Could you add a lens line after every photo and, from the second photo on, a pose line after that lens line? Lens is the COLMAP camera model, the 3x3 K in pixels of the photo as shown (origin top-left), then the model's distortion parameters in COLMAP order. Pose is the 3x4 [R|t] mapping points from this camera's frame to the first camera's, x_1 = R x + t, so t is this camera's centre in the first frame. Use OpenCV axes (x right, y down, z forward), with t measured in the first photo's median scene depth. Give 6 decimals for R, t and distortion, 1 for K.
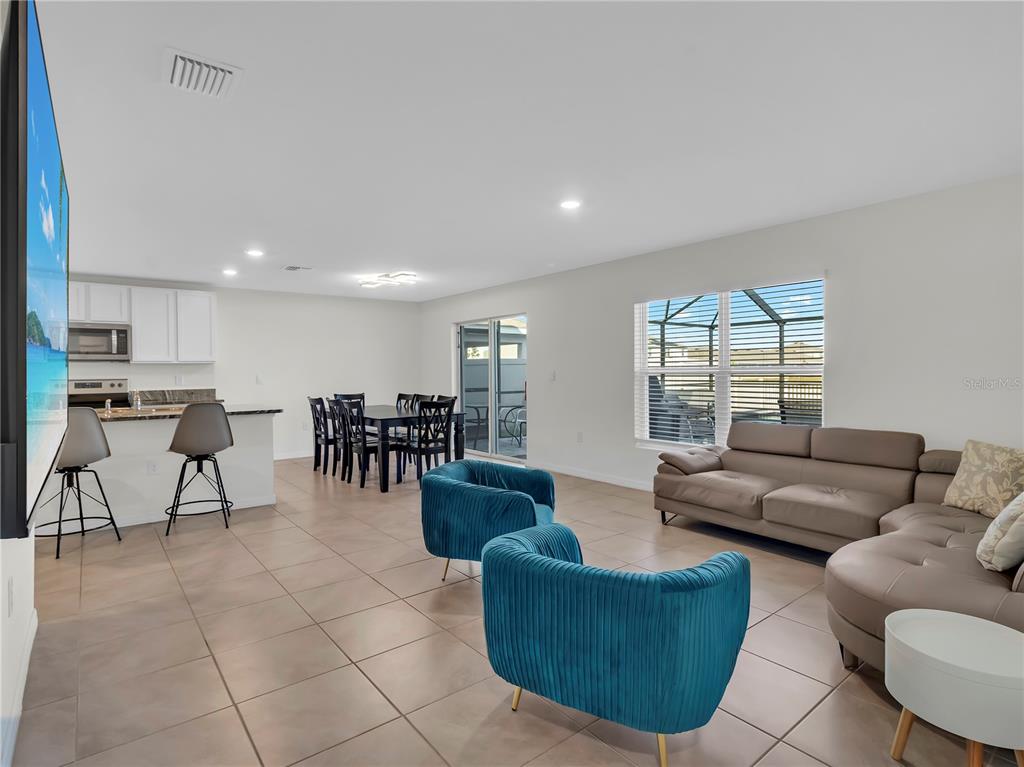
lens RADIAL K [[531.2, 0, 511.3], [0, 531.2, 373.4], [0, 0, 1]] dist [0.000735, 0.000933]
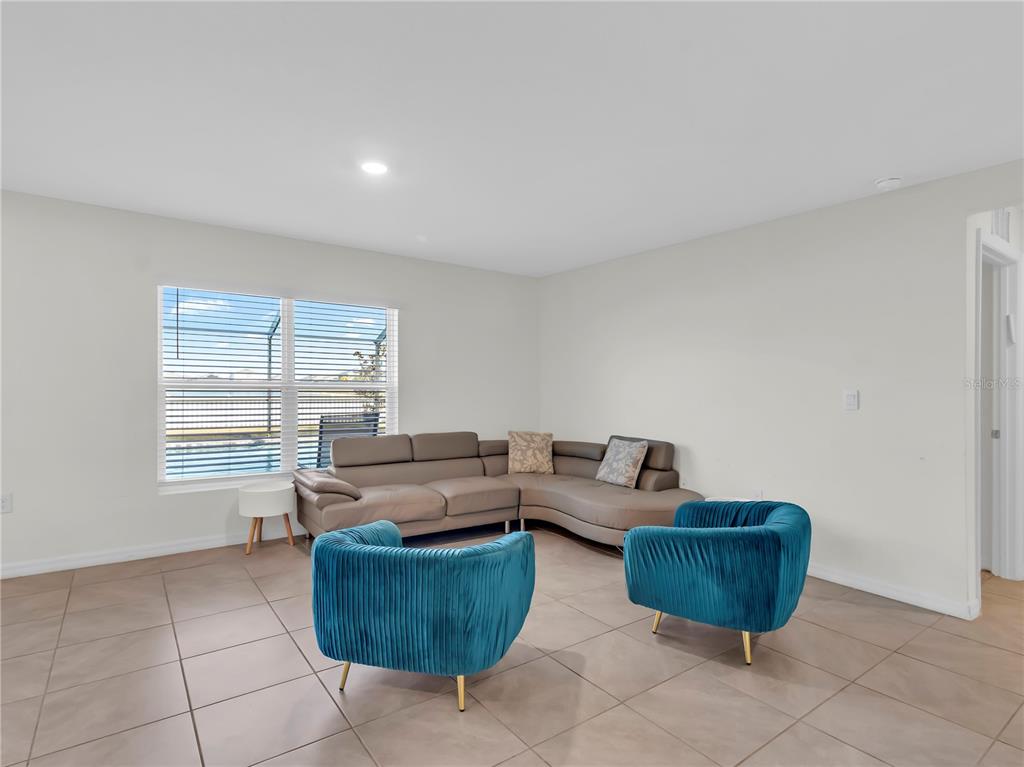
lens RADIAL K [[531.2, 0, 514.1], [0, 531.2, 386.7], [0, 0, 1]] dist [0.000735, 0.000933]
pose [[0.040887, 0.010171, 0.999112, -0.496959], [-0.009693, 0.999905, -0.009782, 0.001822], [-0.999117, -0.009284, 0.040982, 0.592076]]
